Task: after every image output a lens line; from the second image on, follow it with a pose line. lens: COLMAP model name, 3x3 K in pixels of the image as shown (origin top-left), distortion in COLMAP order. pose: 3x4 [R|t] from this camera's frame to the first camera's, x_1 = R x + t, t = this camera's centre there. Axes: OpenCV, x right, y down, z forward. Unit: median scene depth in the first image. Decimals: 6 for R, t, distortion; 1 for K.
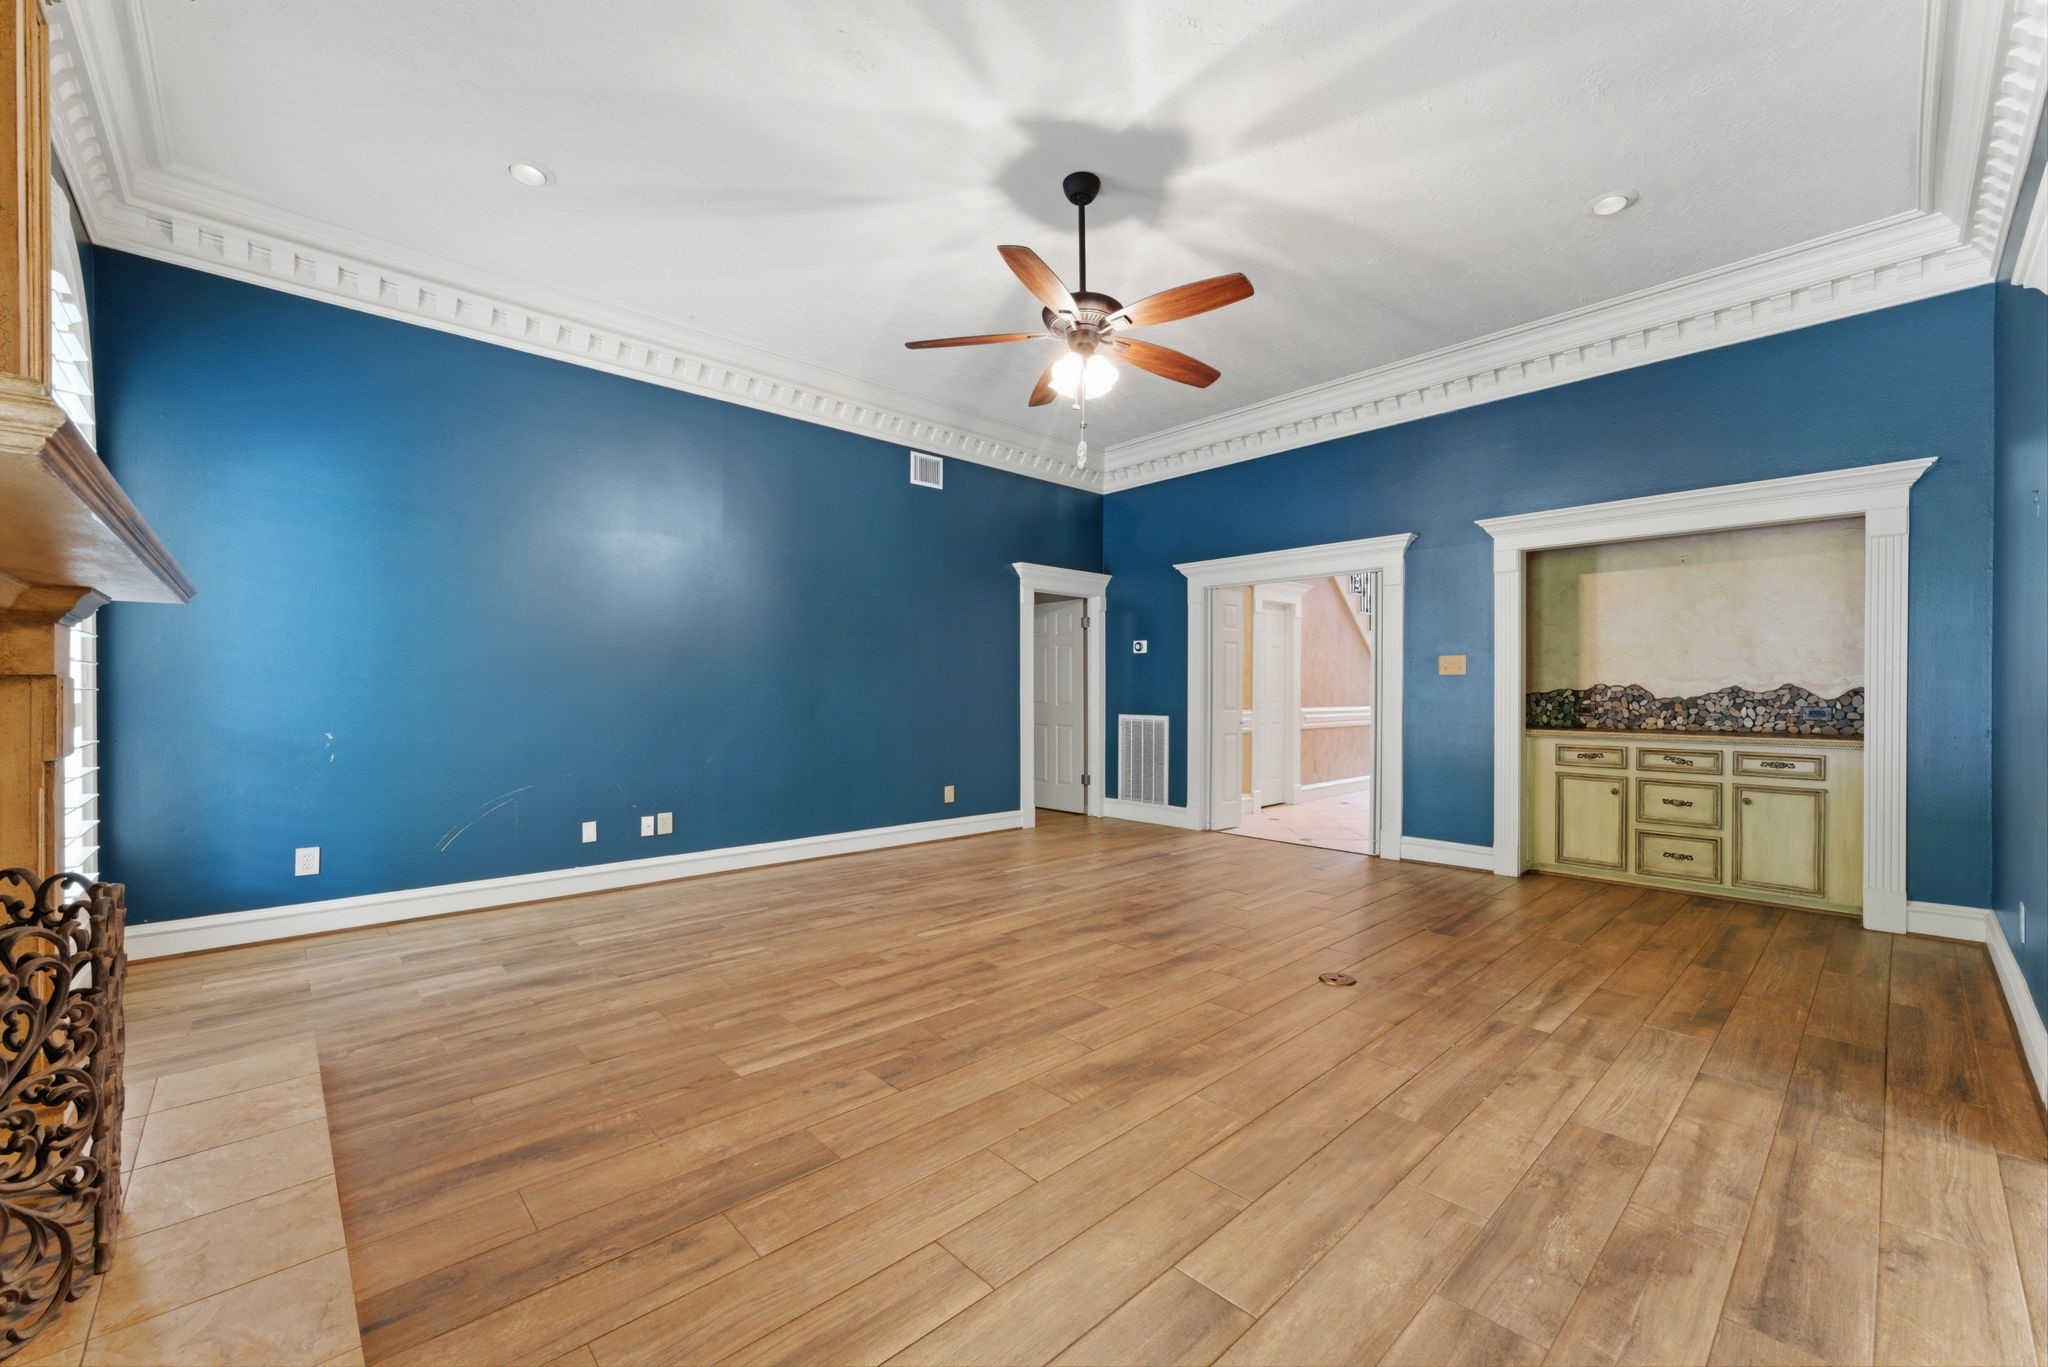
lens RADIAL K [[811.4, 0, 1038.6], [0, 811.4, 690.6], [0, 0, 1]] dist [-0.001617, 0.000390]
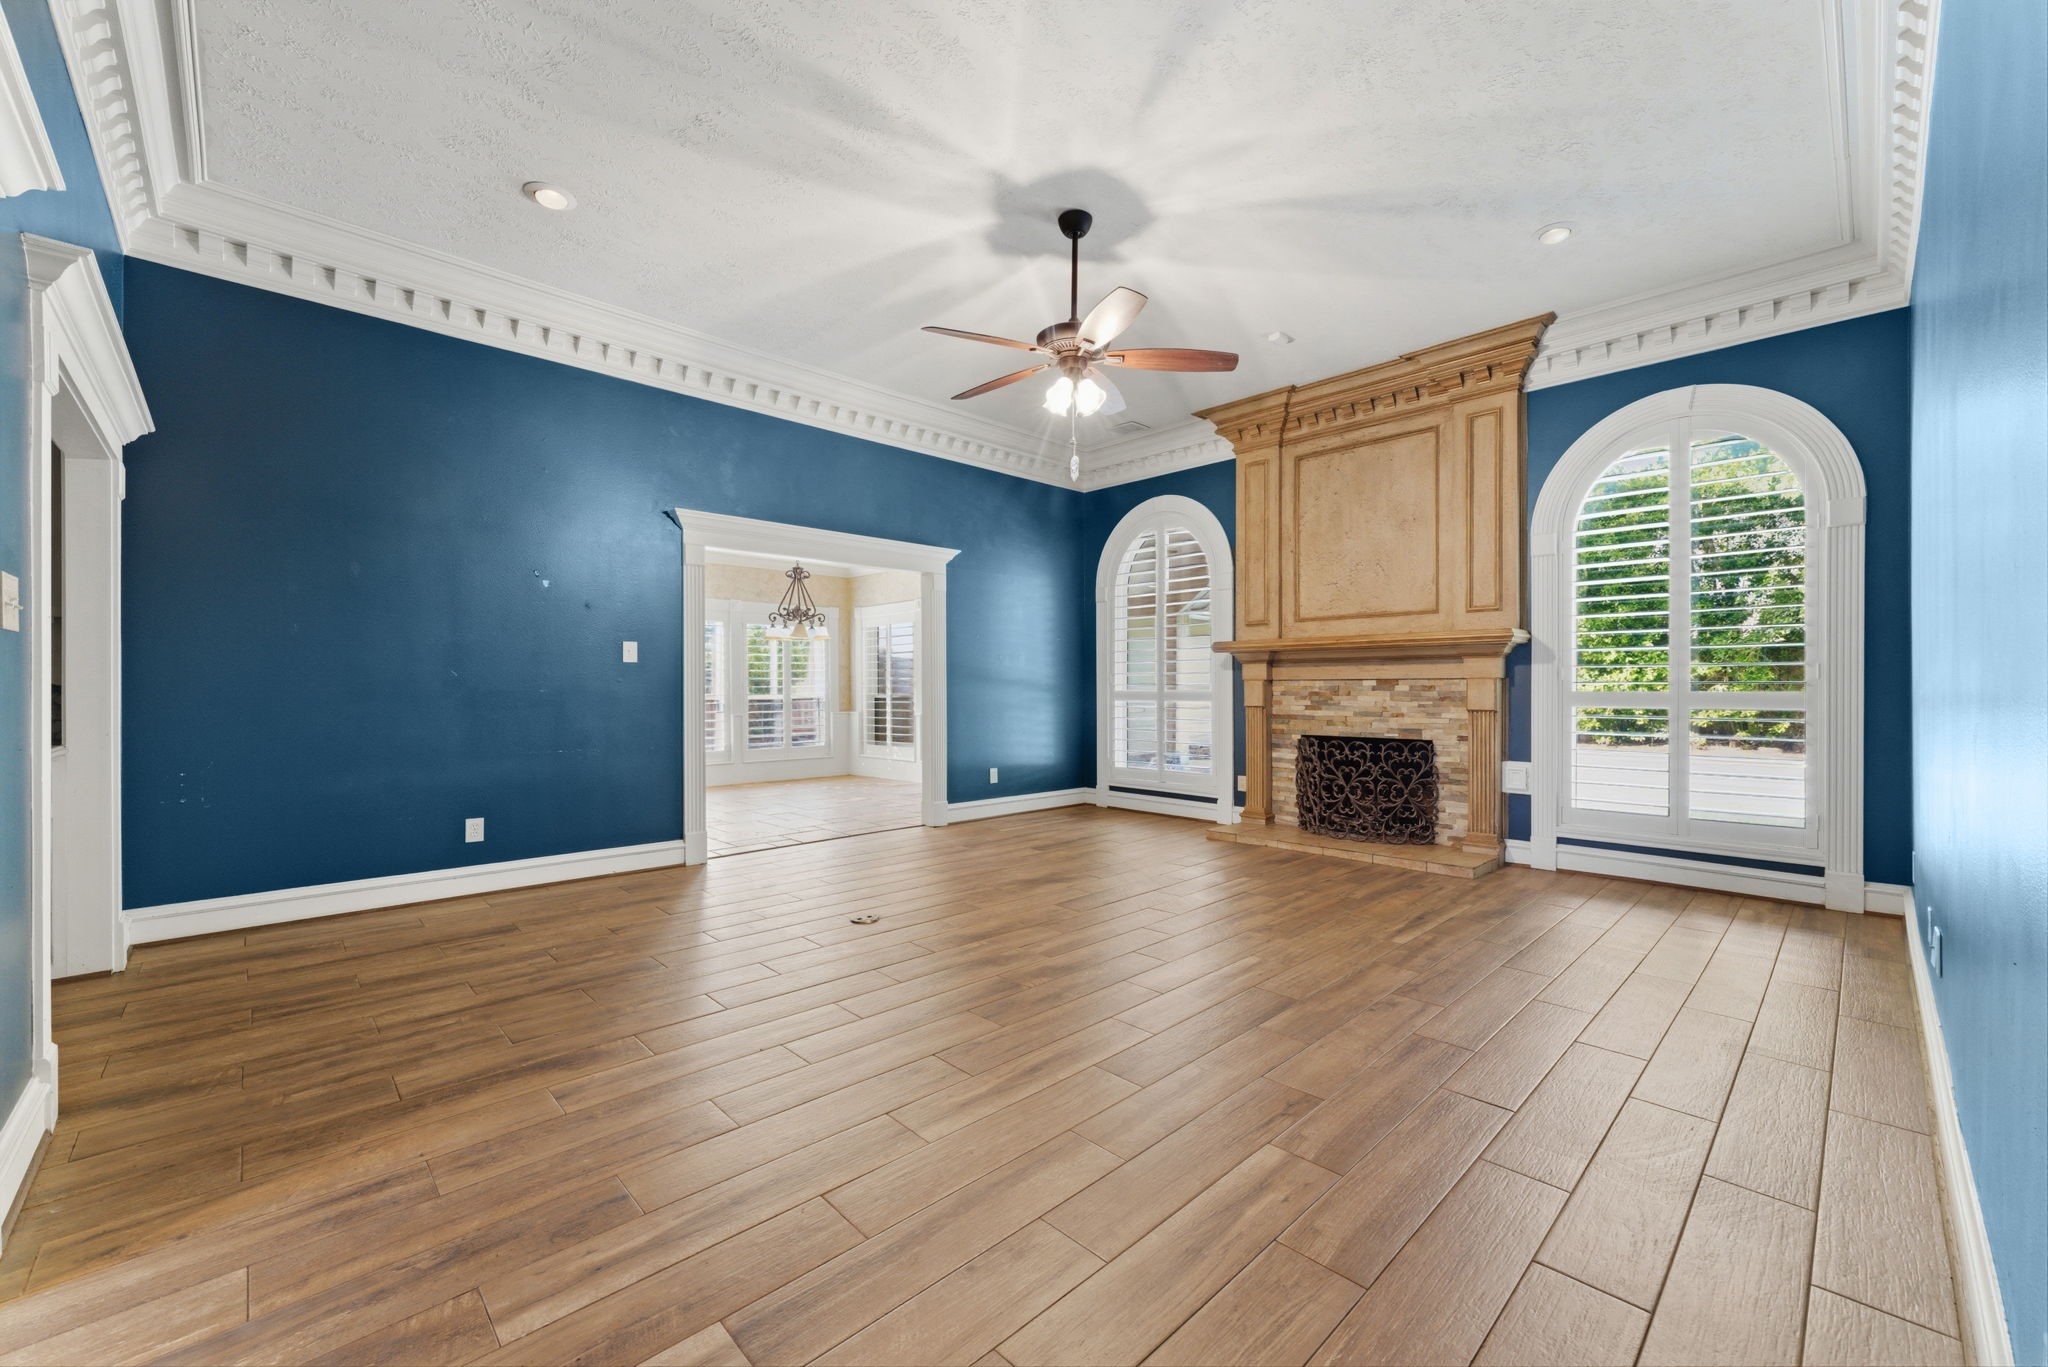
lens RADIAL K [[811.4, 0, 1038.6], [0, 811.4, 690.6], [0, 0, 1]] dist [-0.001617, 0.000390]
pose [[-0.999847, -0.000616, -0.017461, 0.119787], [-0.000675, 0.999994, 0.003359, 0.007123], [0.017458, 0.003370, -0.999842, 2.069794]]
